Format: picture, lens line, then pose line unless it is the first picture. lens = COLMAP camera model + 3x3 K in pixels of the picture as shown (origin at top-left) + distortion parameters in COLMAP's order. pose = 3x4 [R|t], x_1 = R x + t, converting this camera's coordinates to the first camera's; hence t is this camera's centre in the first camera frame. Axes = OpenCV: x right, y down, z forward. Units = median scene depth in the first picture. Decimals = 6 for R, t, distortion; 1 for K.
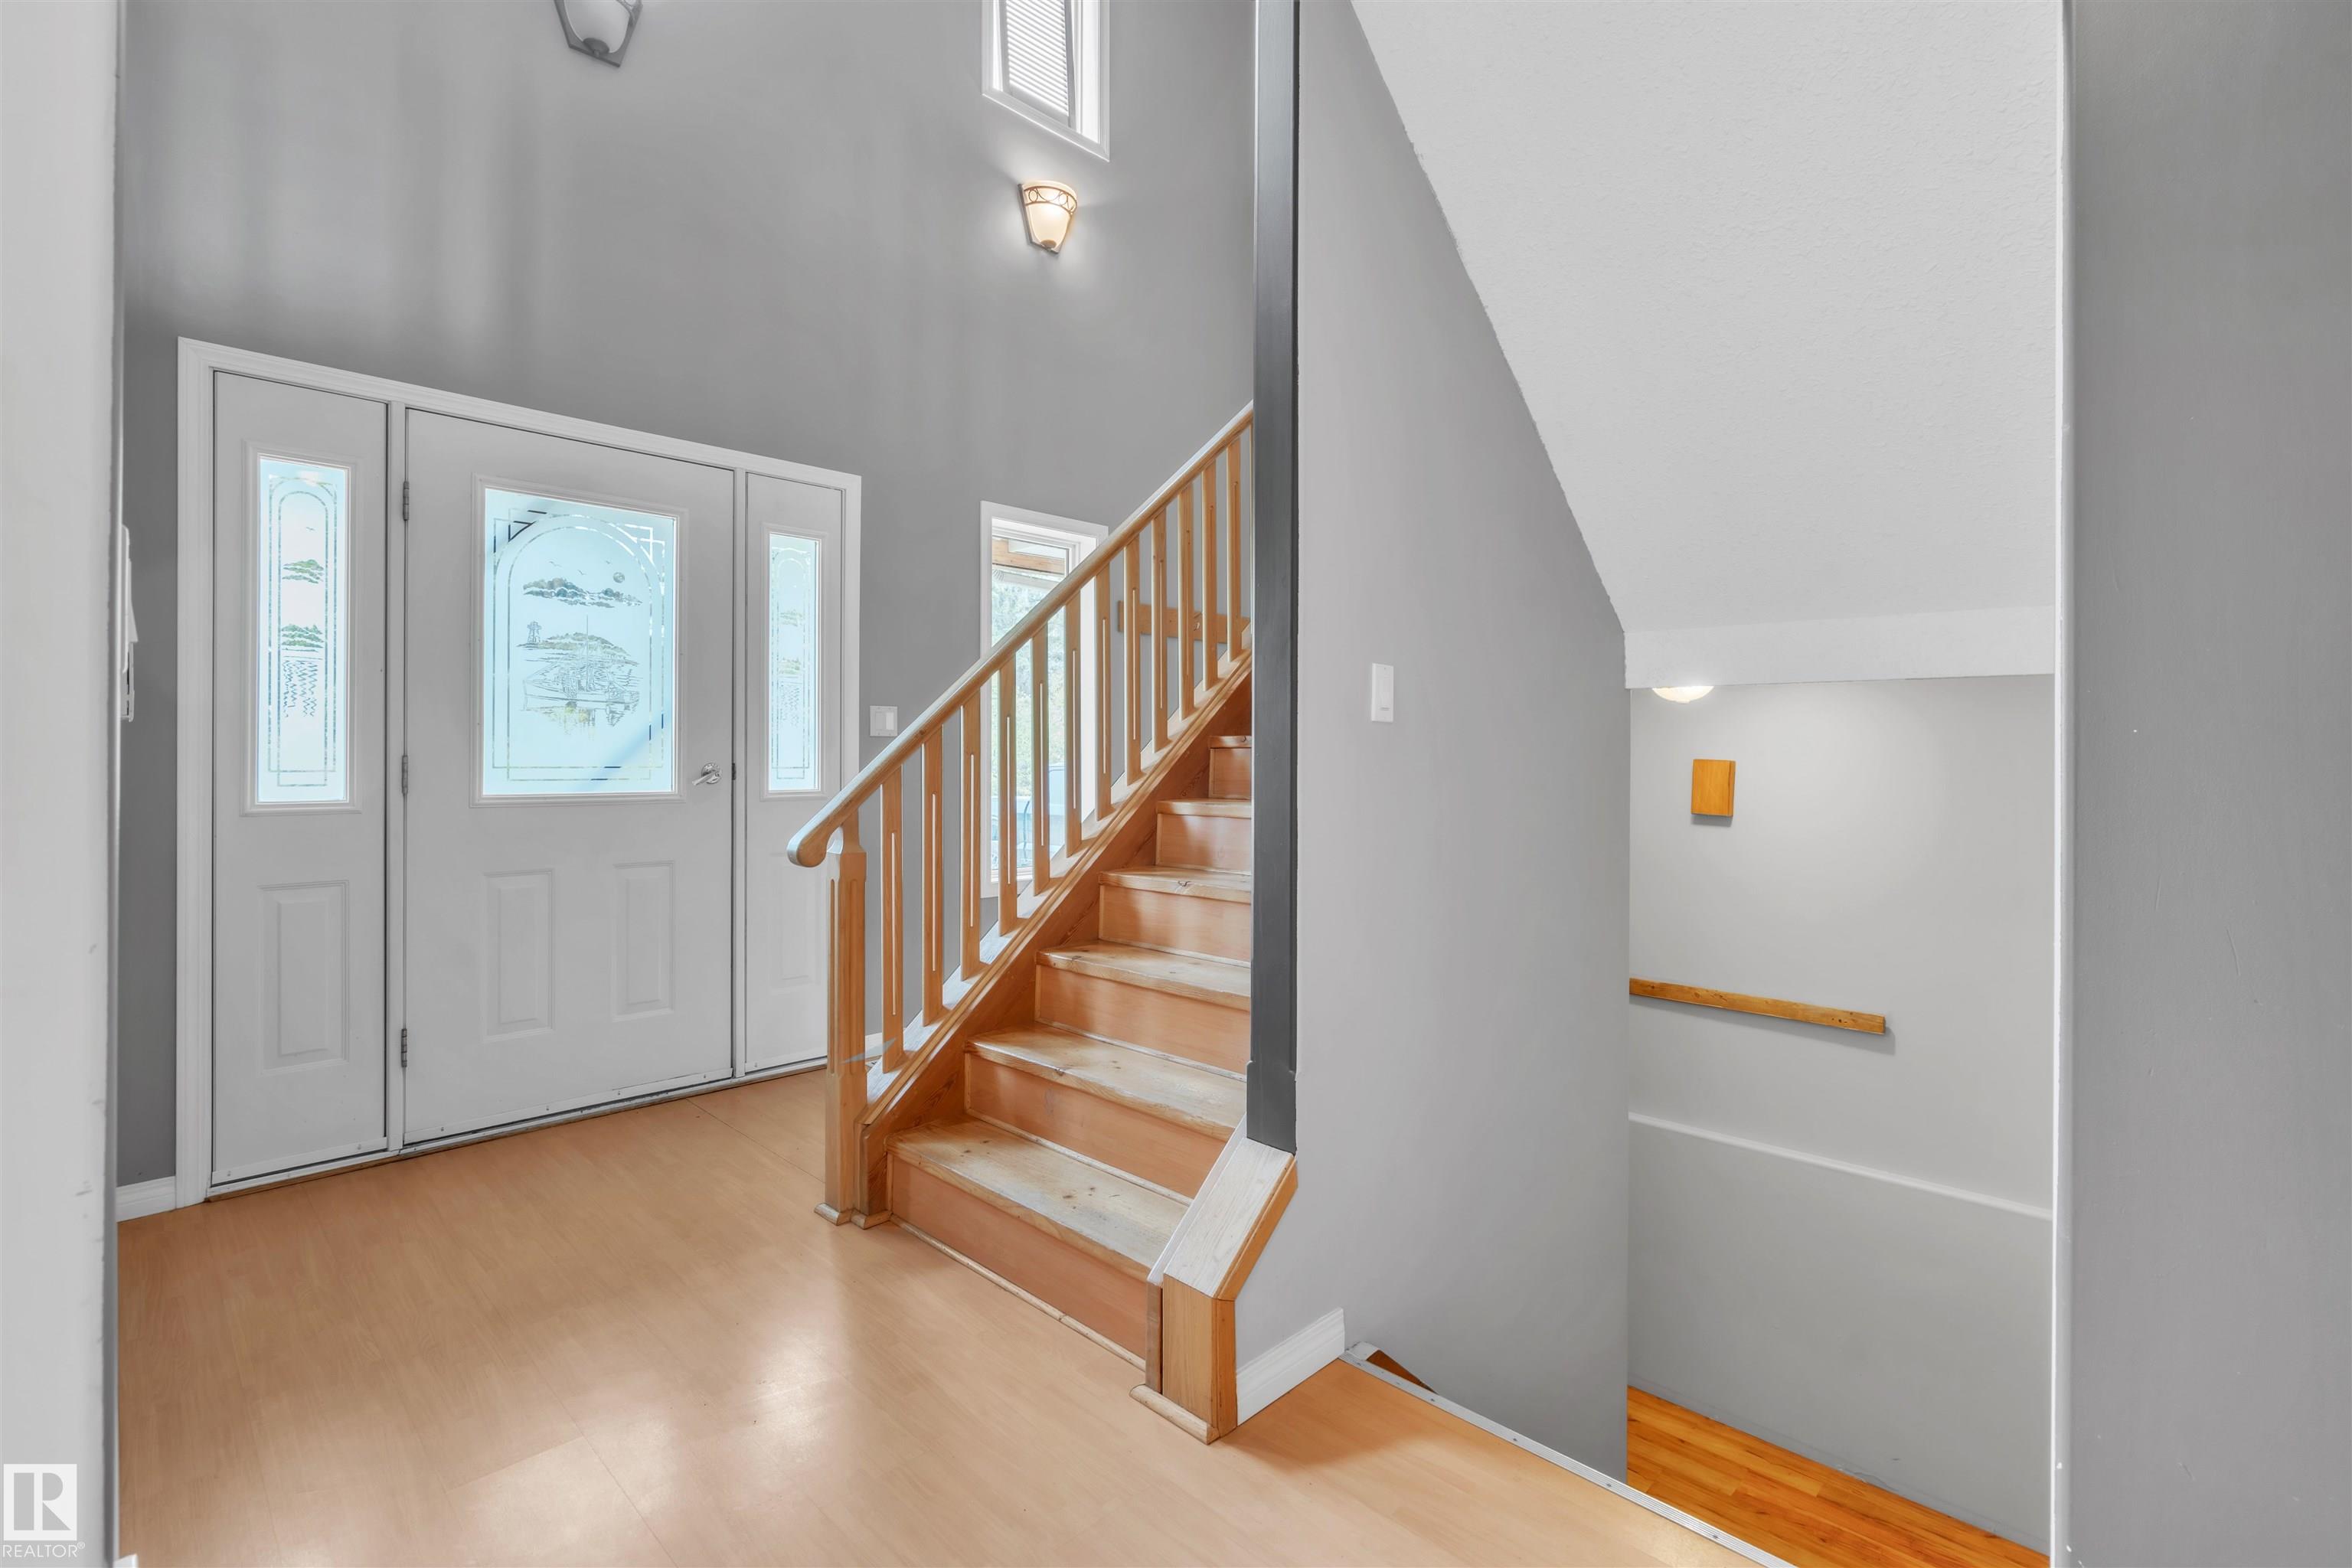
lens RADIAL K [[1074.3, 0, 1178.6], [0, 1074.3, 770.8], [0, 0, 1]] dist [-0.001024, 0.001595]
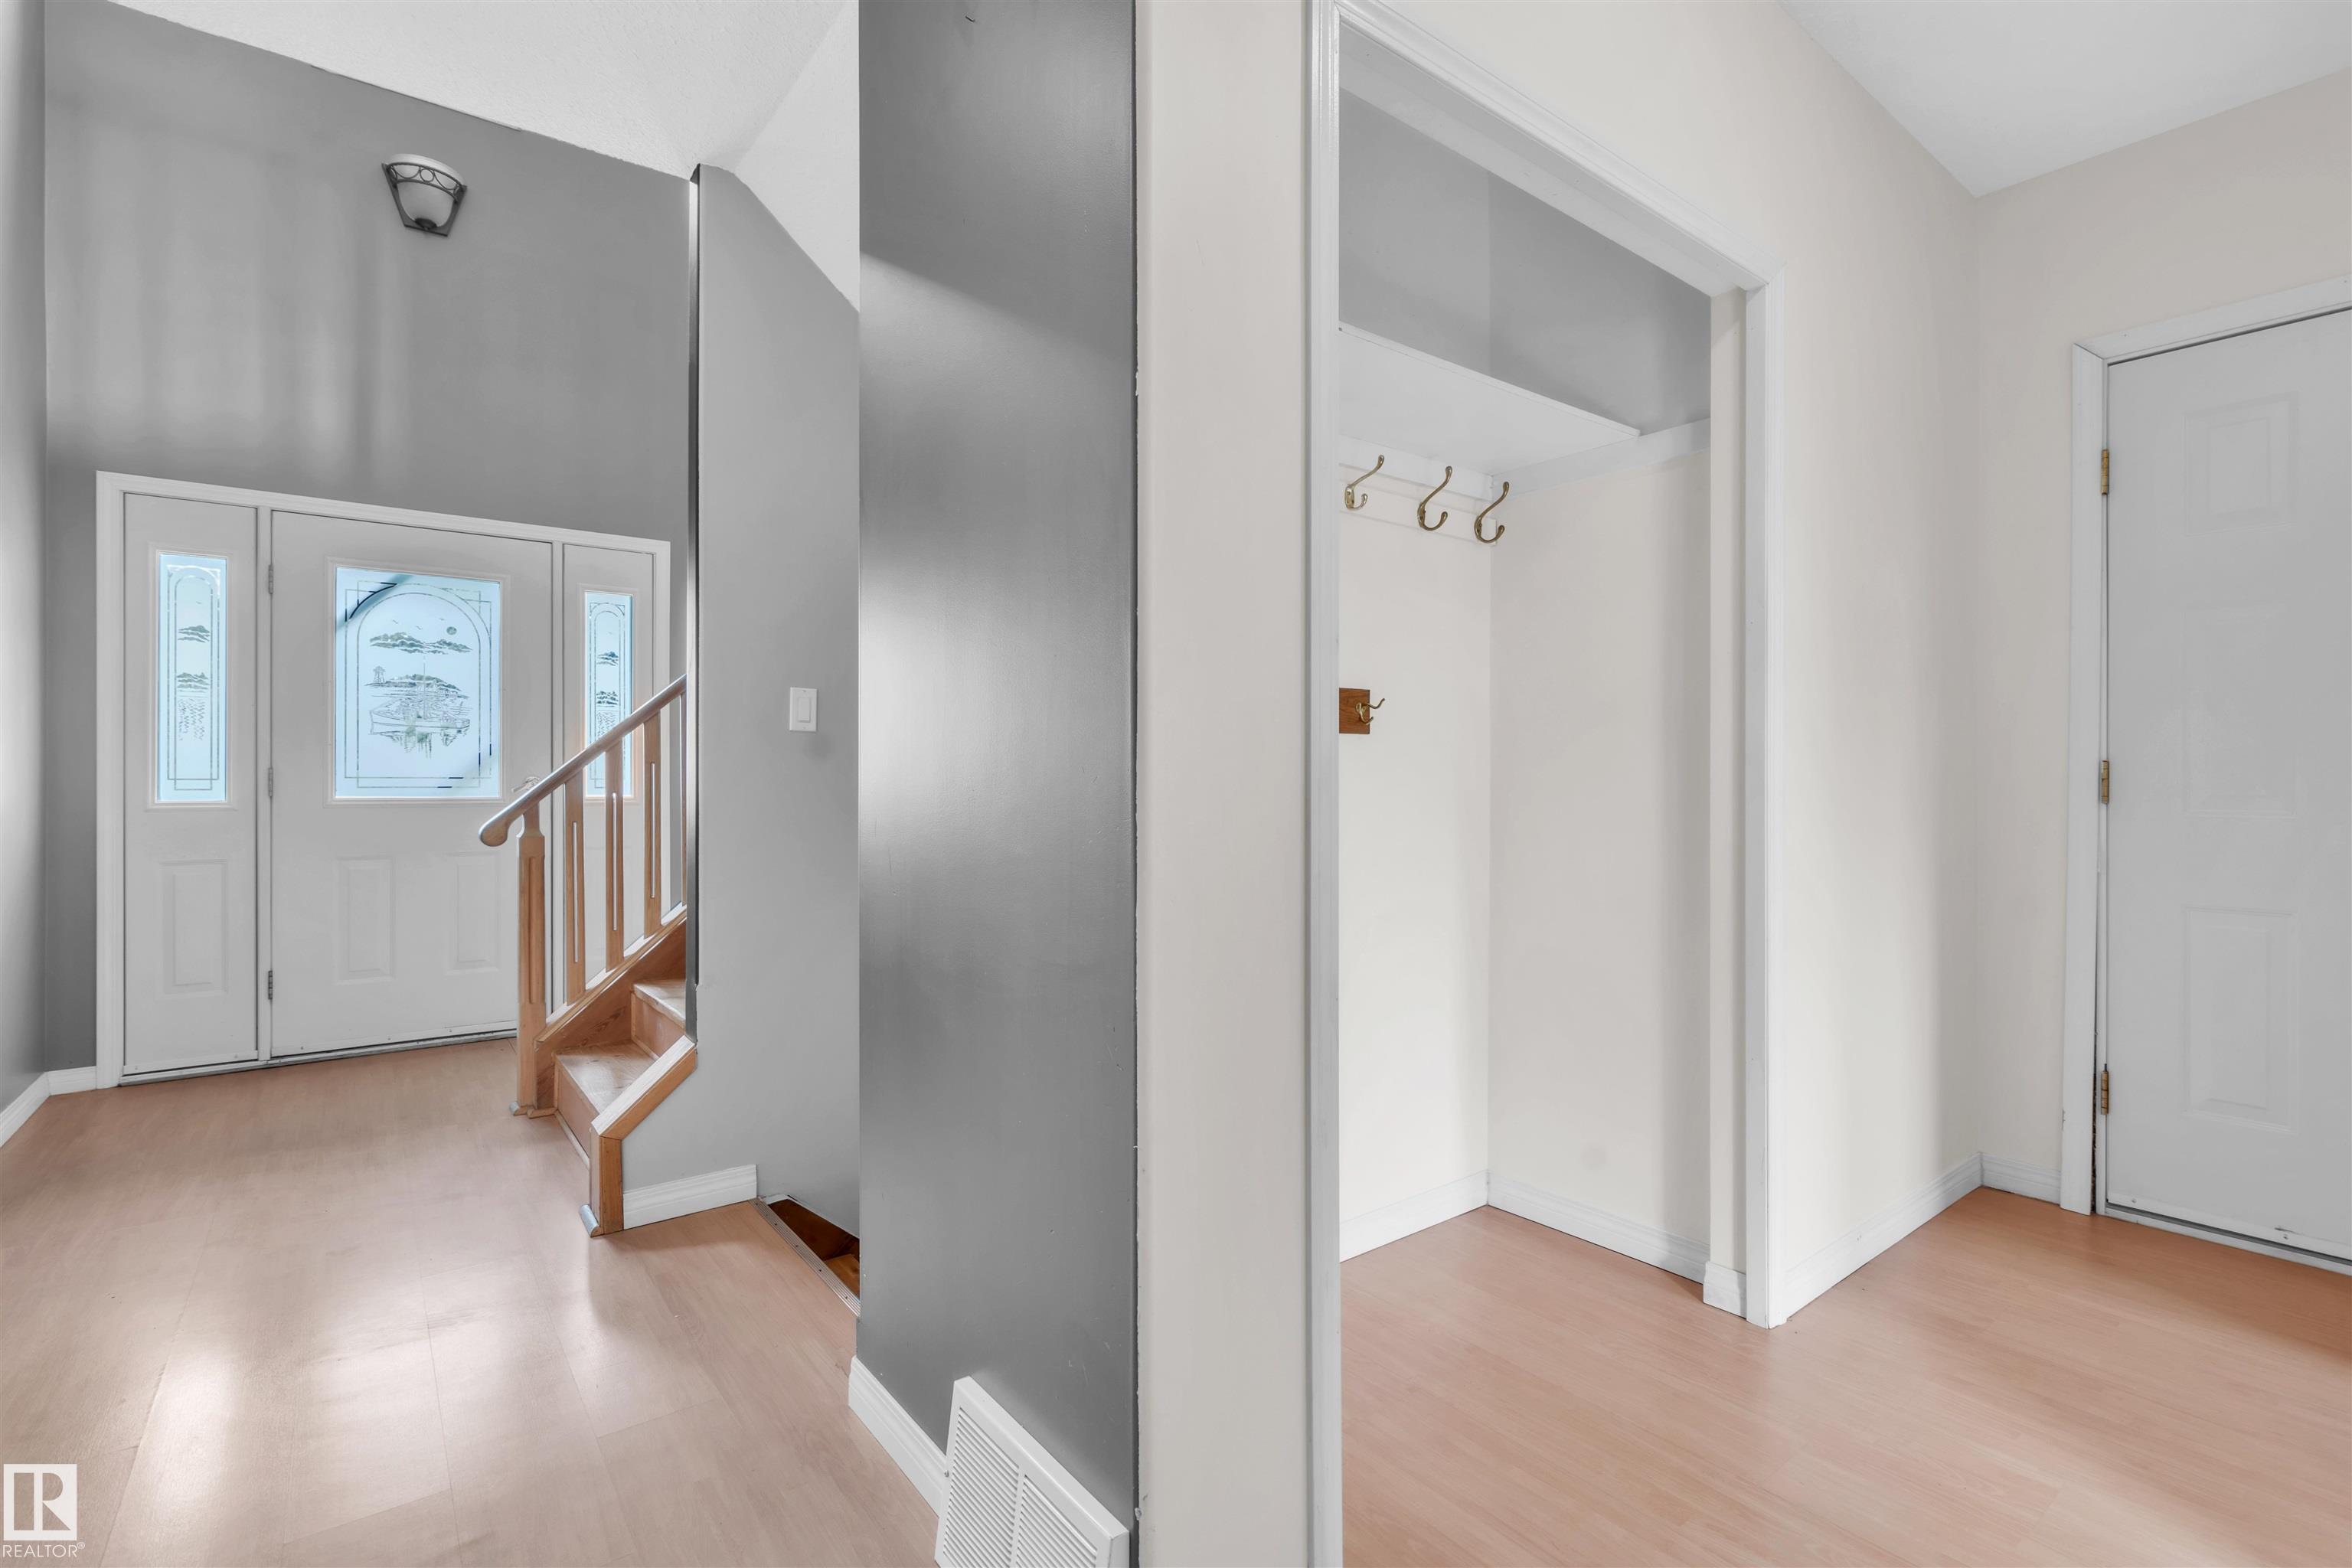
lens RADIAL K [[1074.3, 0, 1173.1], [0, 1074.3, 796.0], [0, 0, 1]] dist [-0.001024, 0.001595]
pose [[0.990636, -0.004465, -0.136458, 0.585153], [0.004090, 0.999987, -0.003033, 0.029473], [0.136470, 0.002447, 0.990641, -0.180986]]
